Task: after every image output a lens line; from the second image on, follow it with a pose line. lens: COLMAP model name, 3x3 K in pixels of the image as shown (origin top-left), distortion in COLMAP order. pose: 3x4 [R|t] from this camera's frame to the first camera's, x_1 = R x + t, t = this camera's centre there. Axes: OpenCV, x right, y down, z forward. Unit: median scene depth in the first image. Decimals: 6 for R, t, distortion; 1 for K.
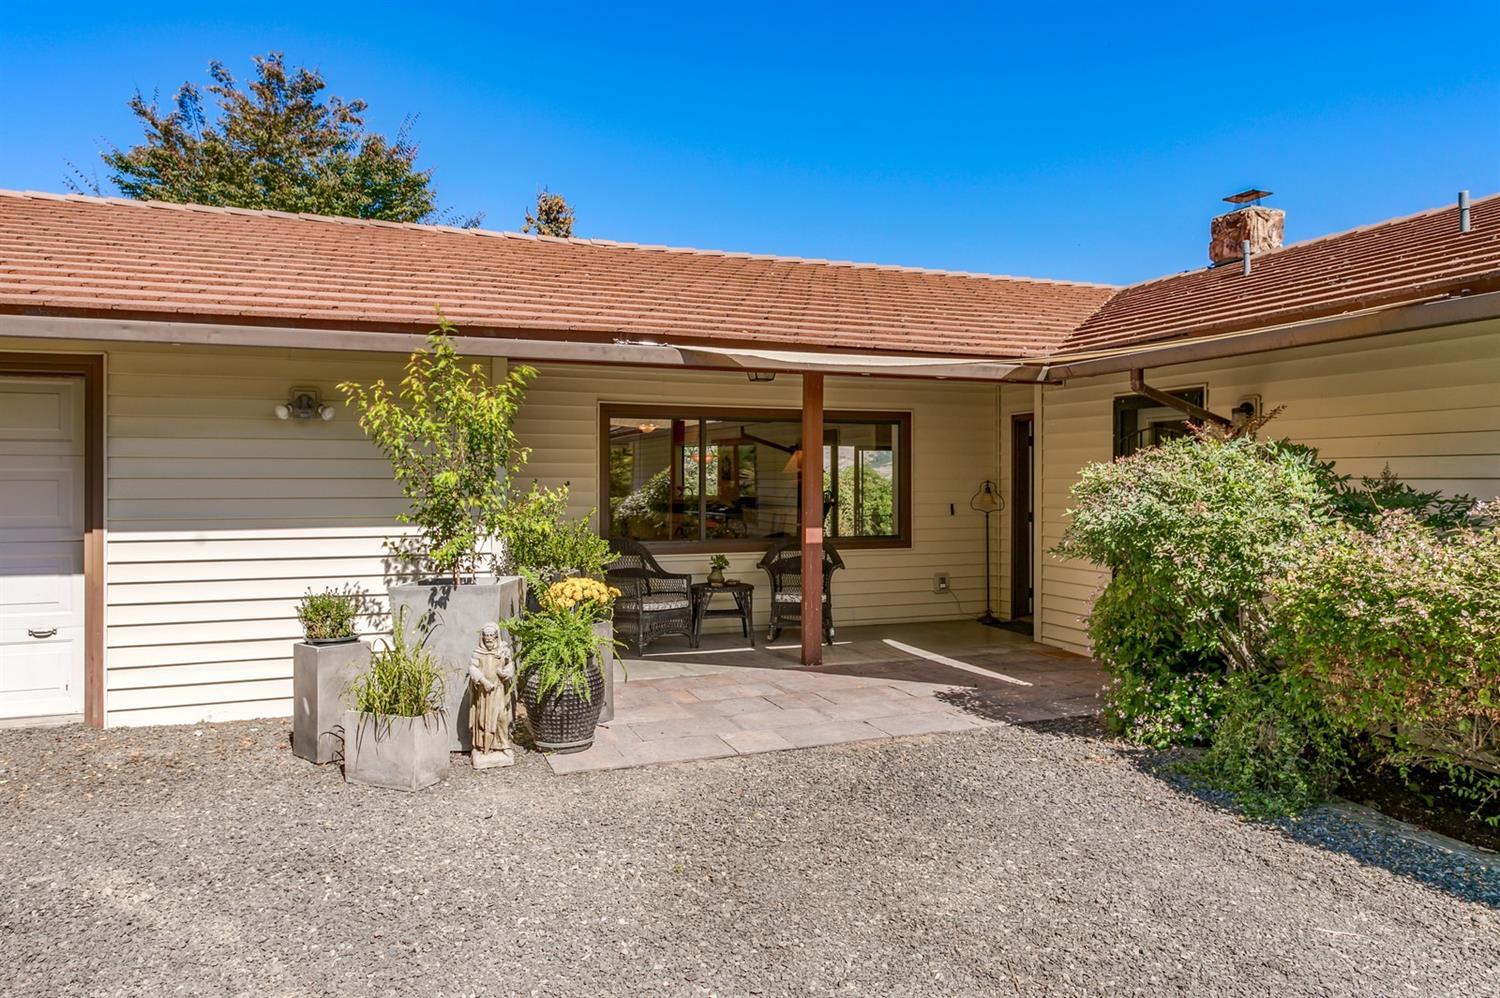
lens RADIAL K [[970.0, 0, 750.0], [0, 970.0, 499.0], [0, 0, 1]] dist [-0.034349, 0.000947]
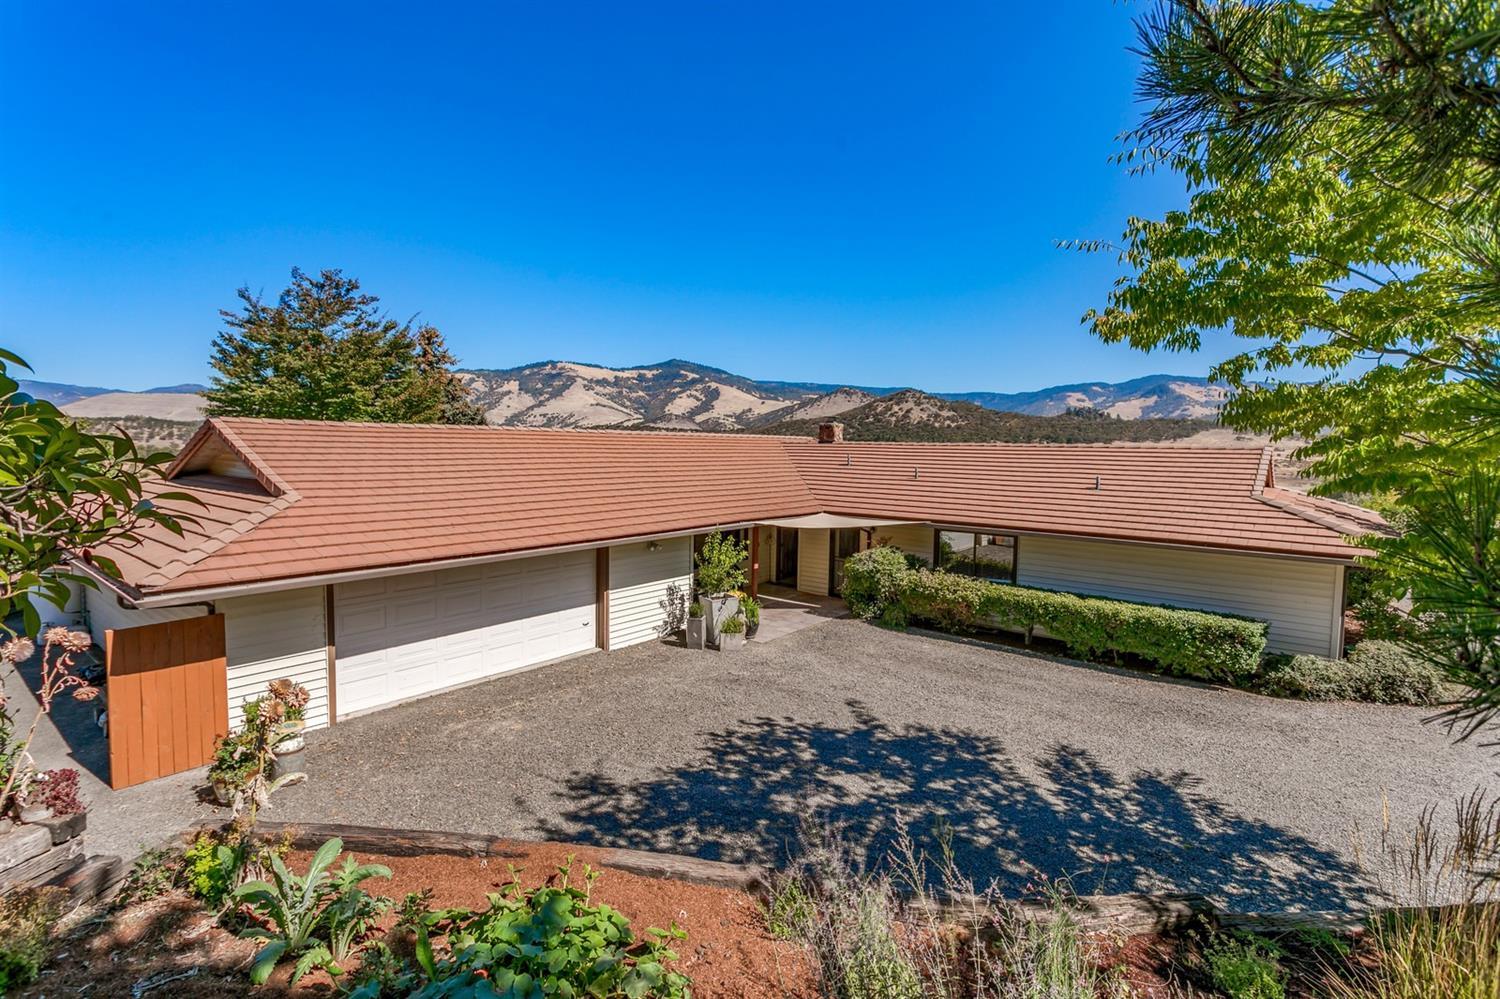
lens RADIAL K [[688.8, 0, 740.4], [0, 688.8, 498.3], [0, 0, 1]] dist [0.018572, 0.004923]
pose [[0.864223, -0.023235, 0.502573, -1.568671], [-0.007967, 0.998176, 0.059849, -0.449438], [-0.503047, -0.055727, 0.862461, -1.295793]]
